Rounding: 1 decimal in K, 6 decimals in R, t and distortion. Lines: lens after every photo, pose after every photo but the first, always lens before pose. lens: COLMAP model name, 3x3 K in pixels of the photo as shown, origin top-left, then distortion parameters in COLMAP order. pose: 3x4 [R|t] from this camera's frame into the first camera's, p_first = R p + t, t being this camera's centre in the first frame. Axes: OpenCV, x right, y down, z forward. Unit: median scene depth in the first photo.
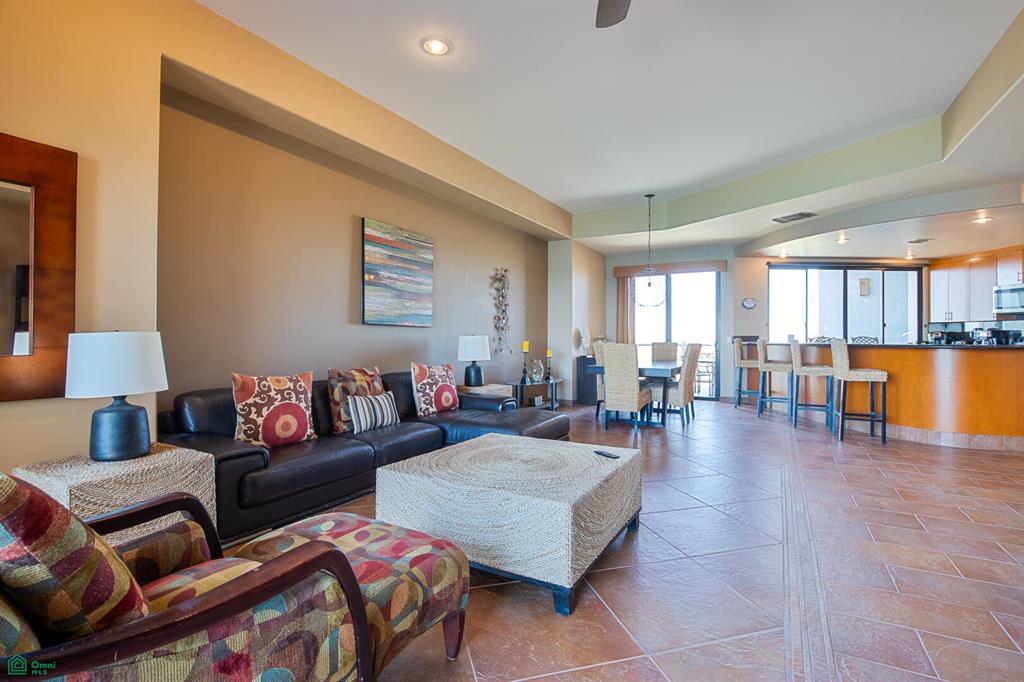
lens RADIAL K [[472.0, 0, 516.3], [0, 472.0, 338.0], [0, 0, 1]] dist [-0.027220, 0.001357]
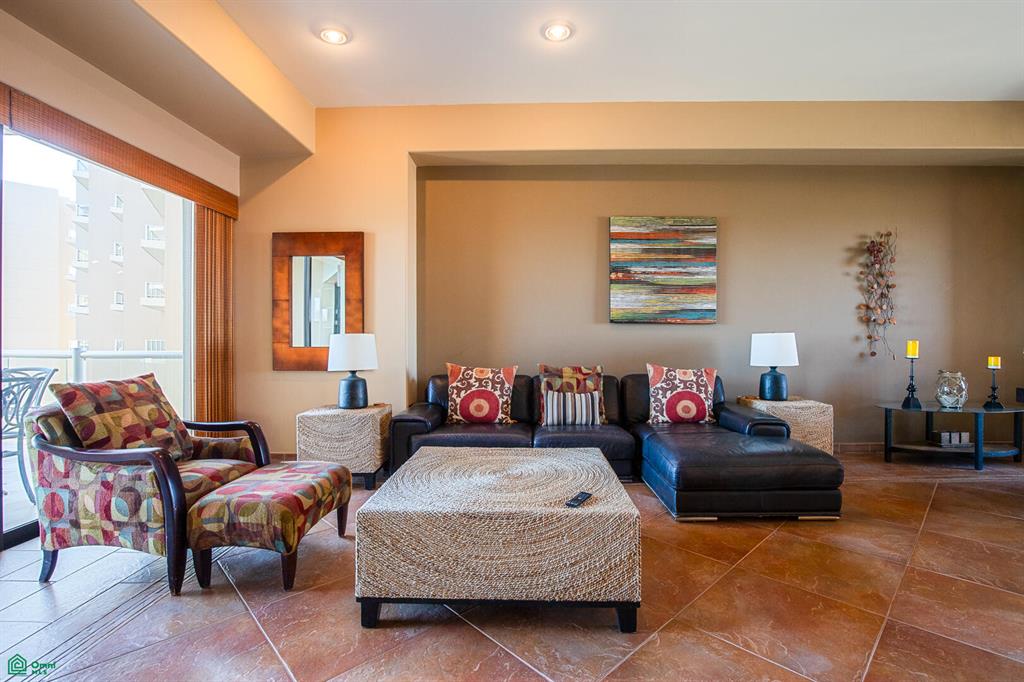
lens RADIAL K [[472.0, 0, 516.3], [0, 472.0, 338.0], [0, 0, 1]] dist [-0.027220, 0.001357]
pose [[0.473055, -0.001476, -0.881032, 0.471436], [0.003066, 0.999995, -0.000029, 0.001721], [0.881028, -0.002688, 0.473057, 0.352741]]
